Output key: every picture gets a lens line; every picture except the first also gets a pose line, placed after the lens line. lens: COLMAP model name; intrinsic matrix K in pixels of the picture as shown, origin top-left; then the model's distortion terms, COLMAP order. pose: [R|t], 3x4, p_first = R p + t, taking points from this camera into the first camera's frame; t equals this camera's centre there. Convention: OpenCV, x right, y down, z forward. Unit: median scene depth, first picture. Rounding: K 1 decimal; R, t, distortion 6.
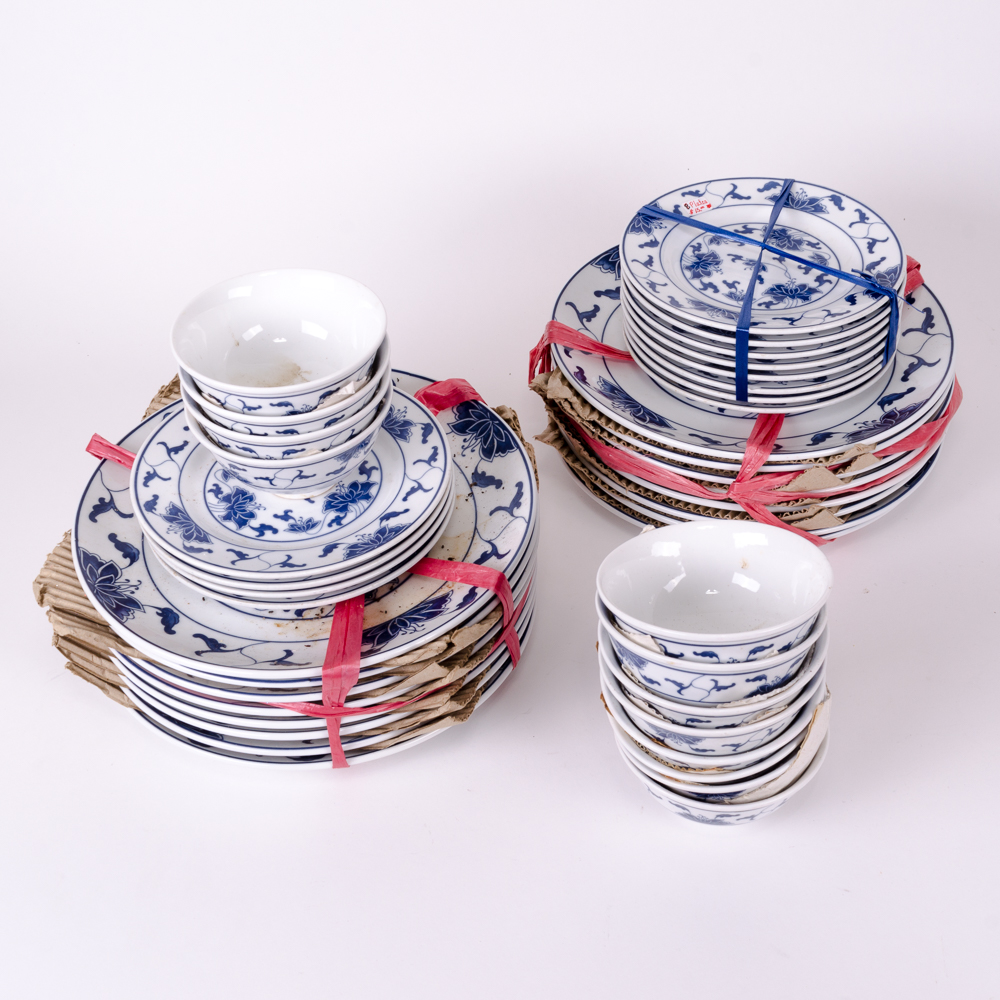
lens RADIAL K [[1371.7, 0, 507.6], [0, 1371.7, 499.0], [0, 0, 1]] dist [-0.020118, 0.000000]
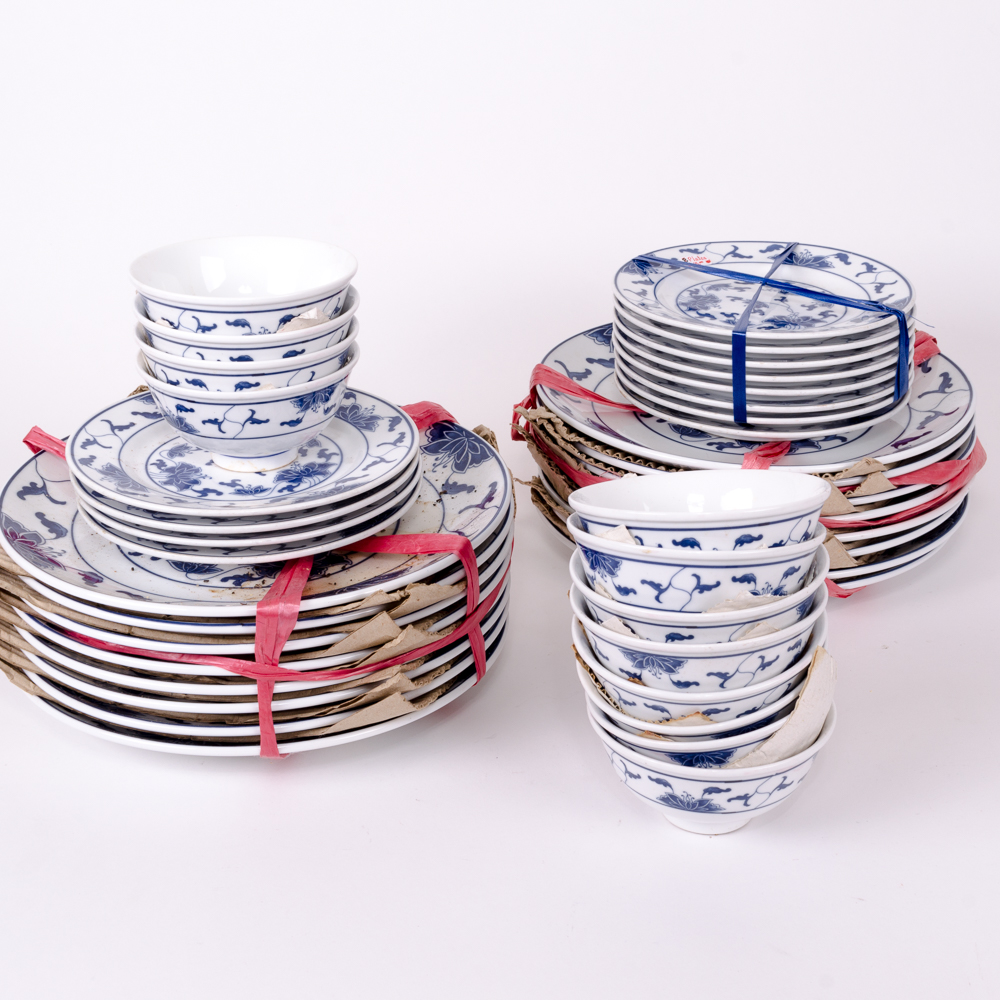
lens RADIAL K [[1556.1, 0, 495.3], [0, 1556.1, 499.9], [0, 0, 1]] dist [-0.019229, 0.000000]
pose [[0.999100, 0.037553, -0.019731, 0.029036], [-0.041681, 0.955528, -0.291939, 0.283475], [0.007890, 0.292499, 0.956233, 0.018585]]
